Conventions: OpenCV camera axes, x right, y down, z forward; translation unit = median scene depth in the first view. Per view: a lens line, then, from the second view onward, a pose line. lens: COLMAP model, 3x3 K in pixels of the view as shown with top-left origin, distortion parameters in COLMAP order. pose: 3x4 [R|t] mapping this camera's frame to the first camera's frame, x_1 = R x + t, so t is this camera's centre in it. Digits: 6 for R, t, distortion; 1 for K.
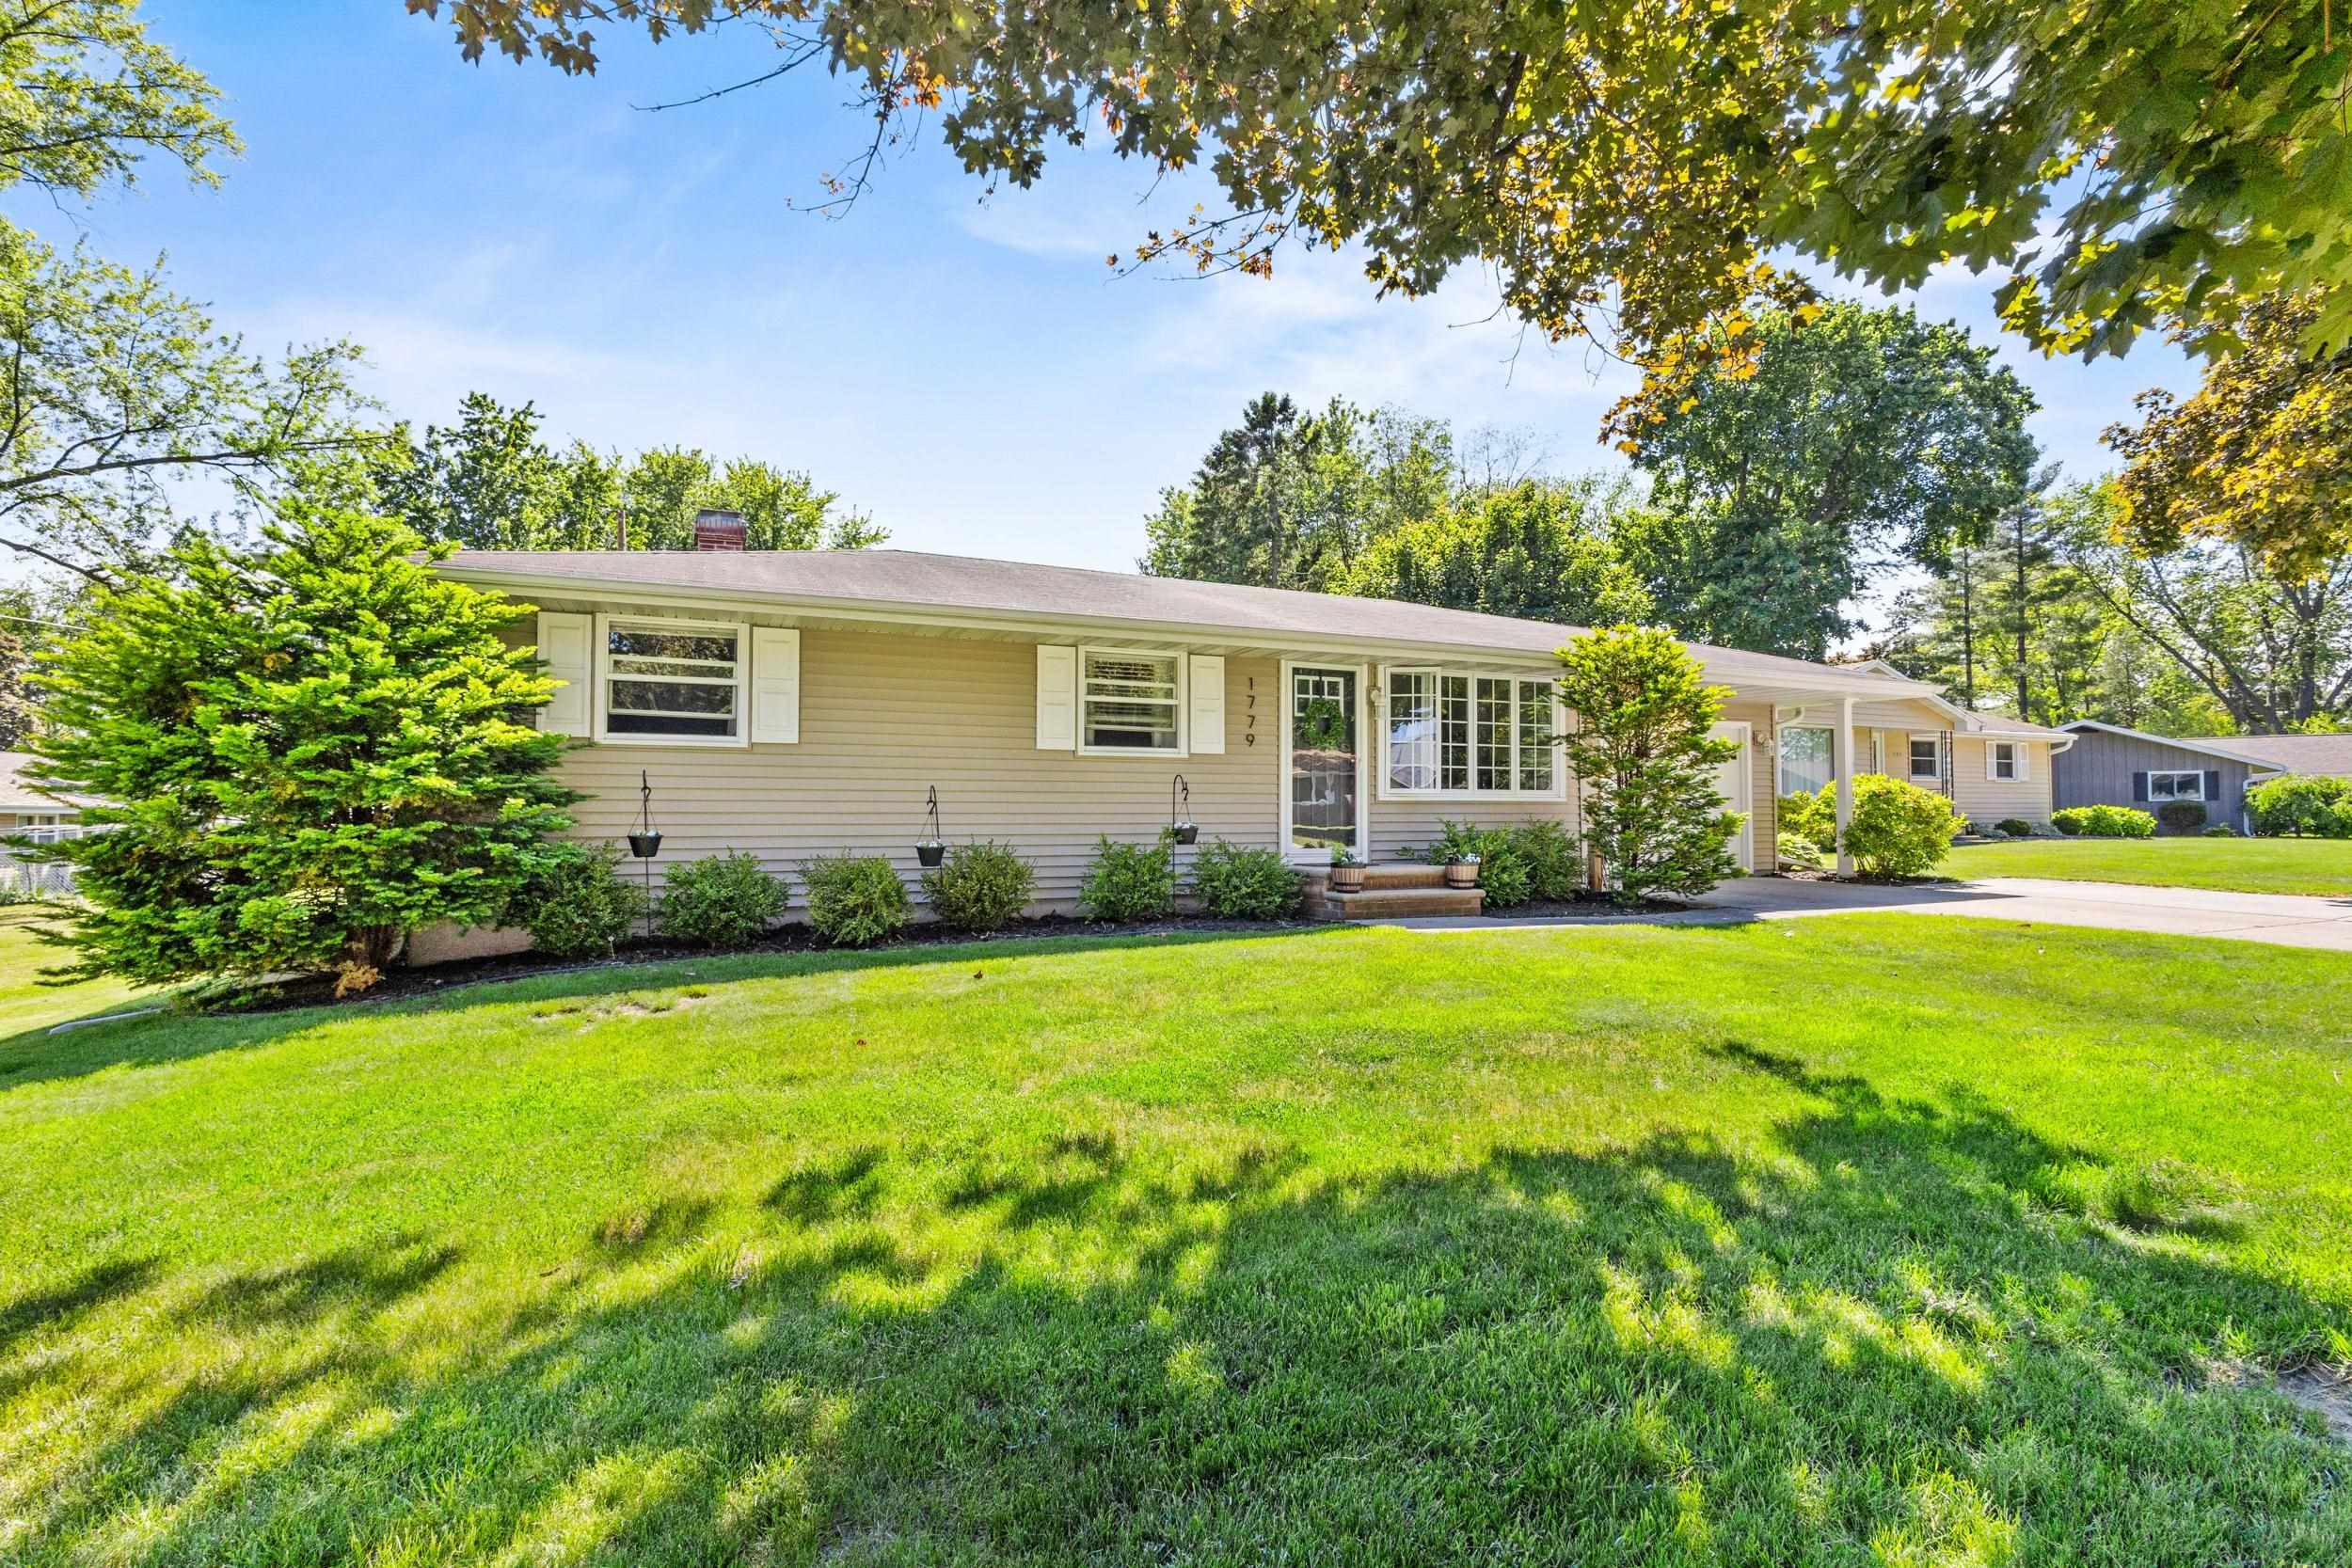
lens RADIAL K [[1080.7, 0, 1169.9], [0, 1080.7, 787.2], [0, 0, 1]] dist [0.010638, -0.001357]
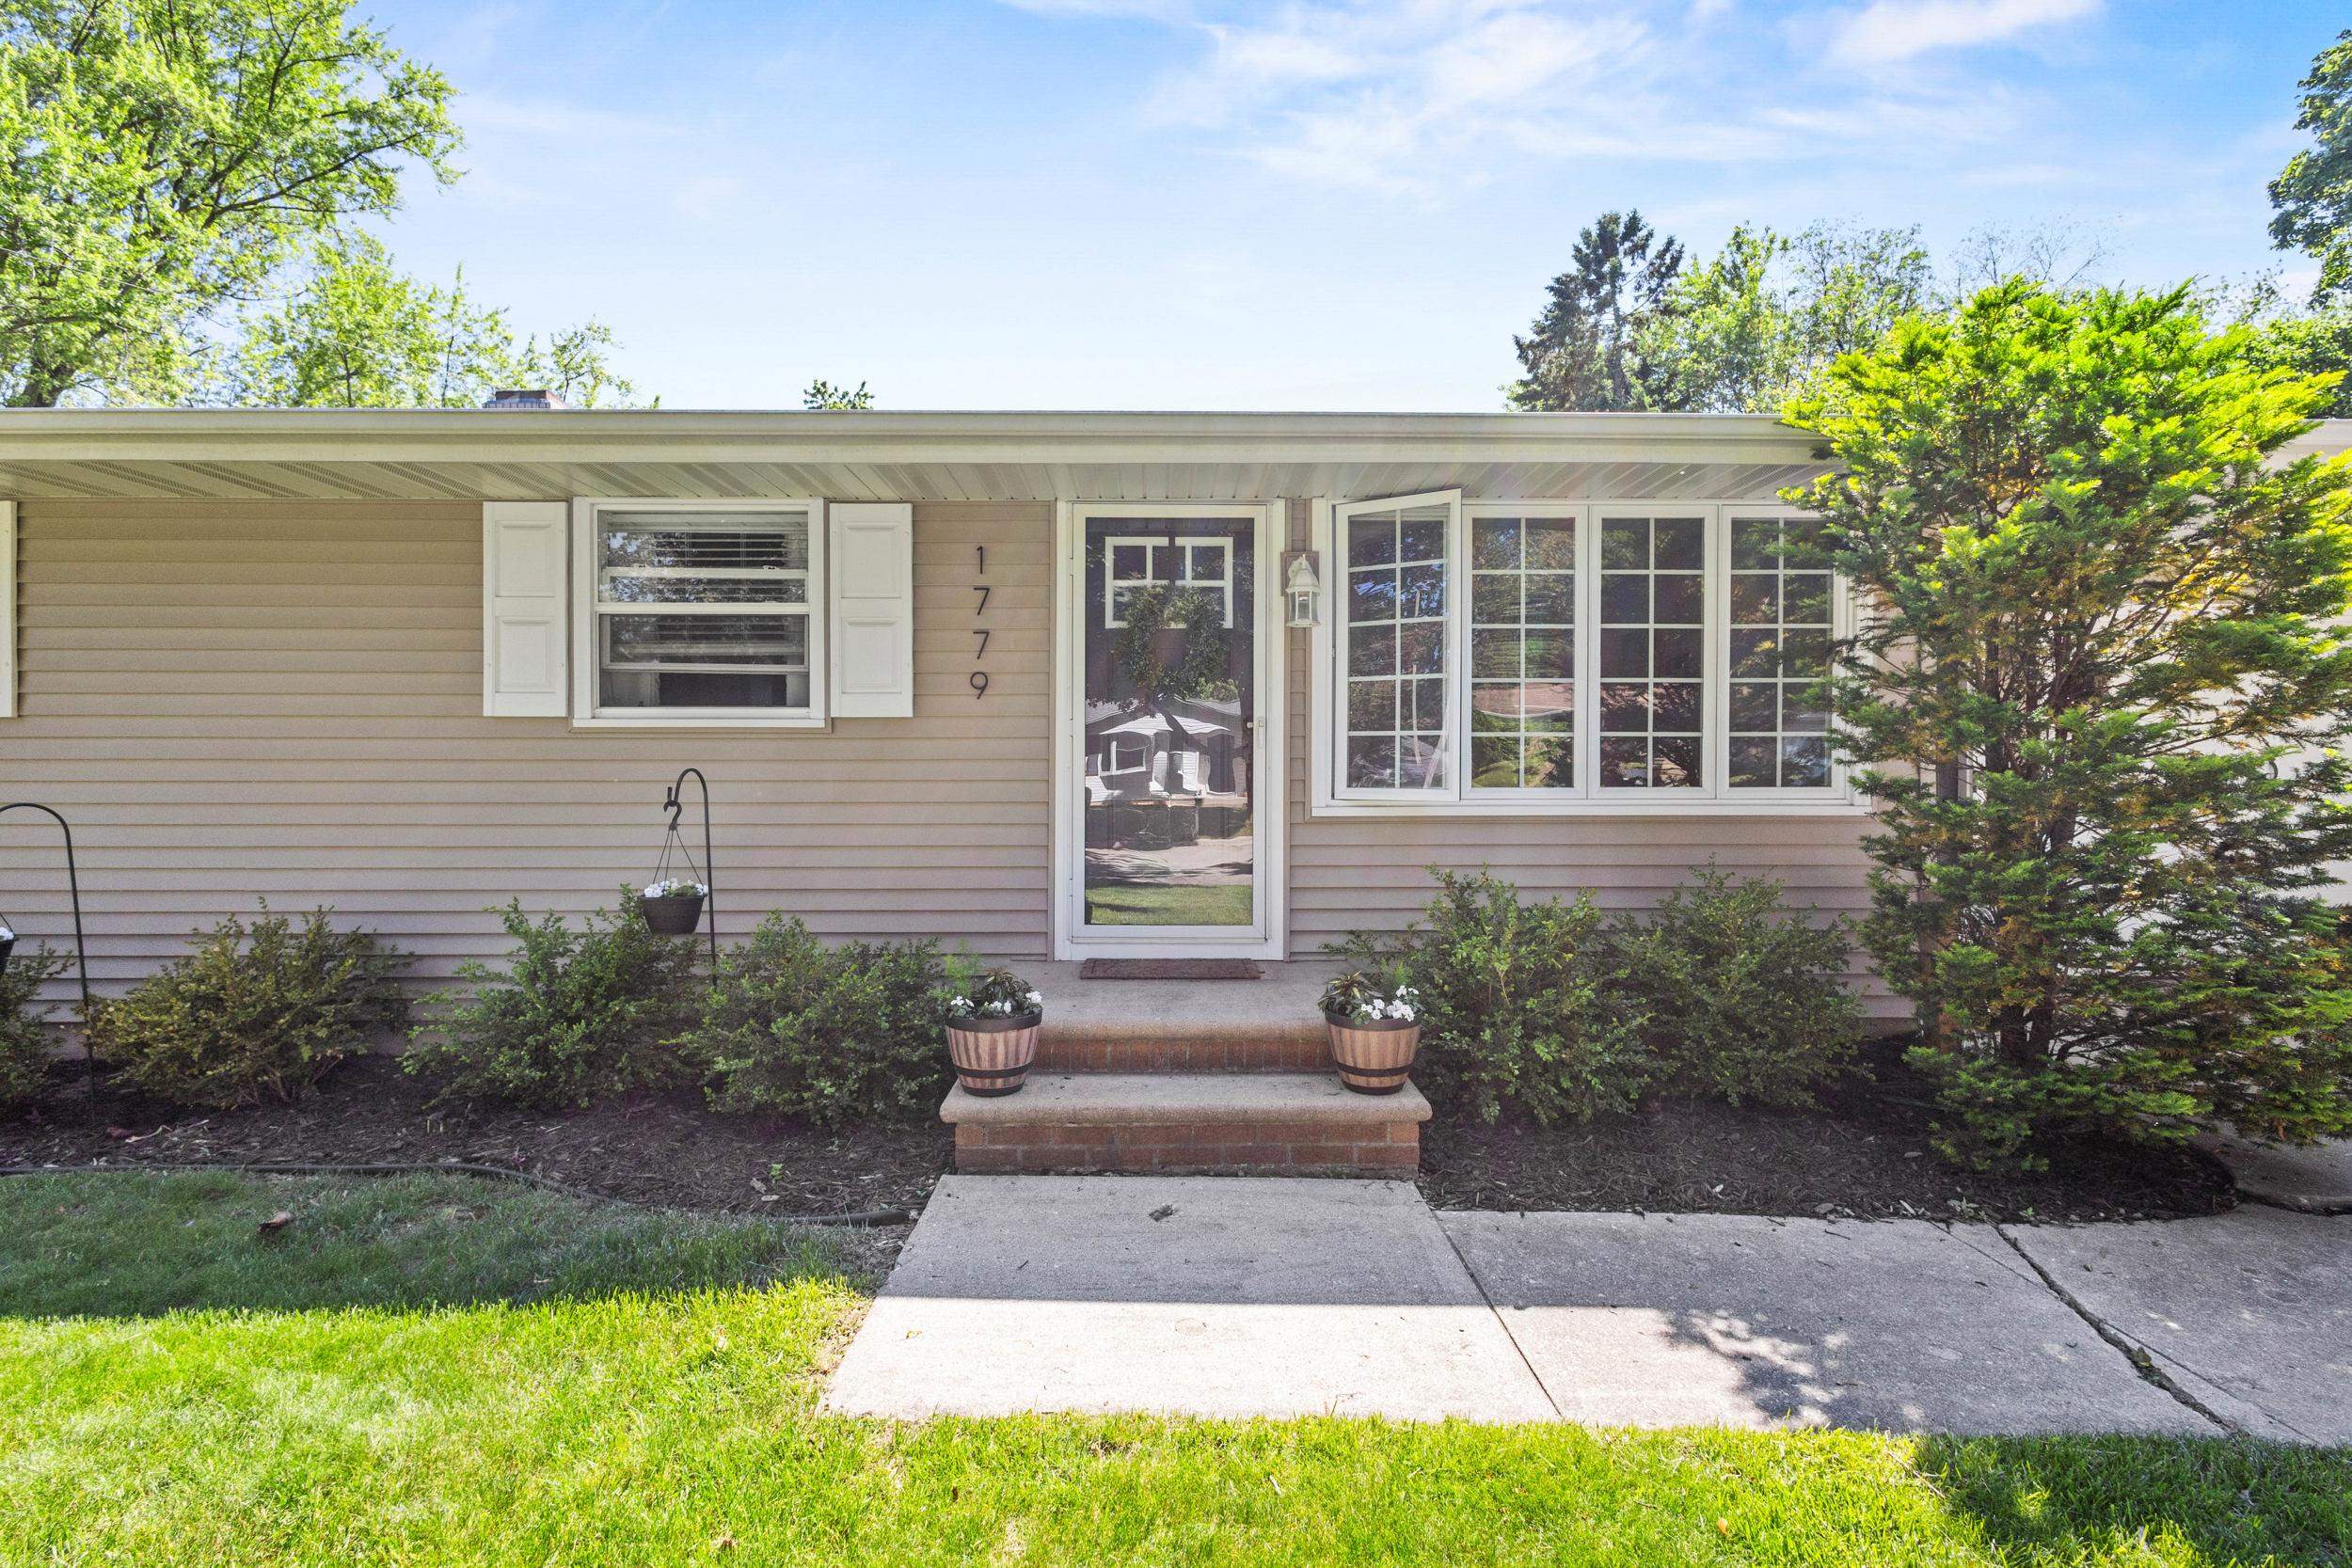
lens RADIAL K [[1080.7, 0, 1169.9], [0, 1080.7, 787.2], [0, 0, 1]] dist [0.010638, -0.001357]
pose [[0.922761, 0.004783, -0.385343, 0.136951], [0.009391, 0.999347, 0.034893, -0.006652], [0.385258, -0.035816, 0.922113, 0.258555]]
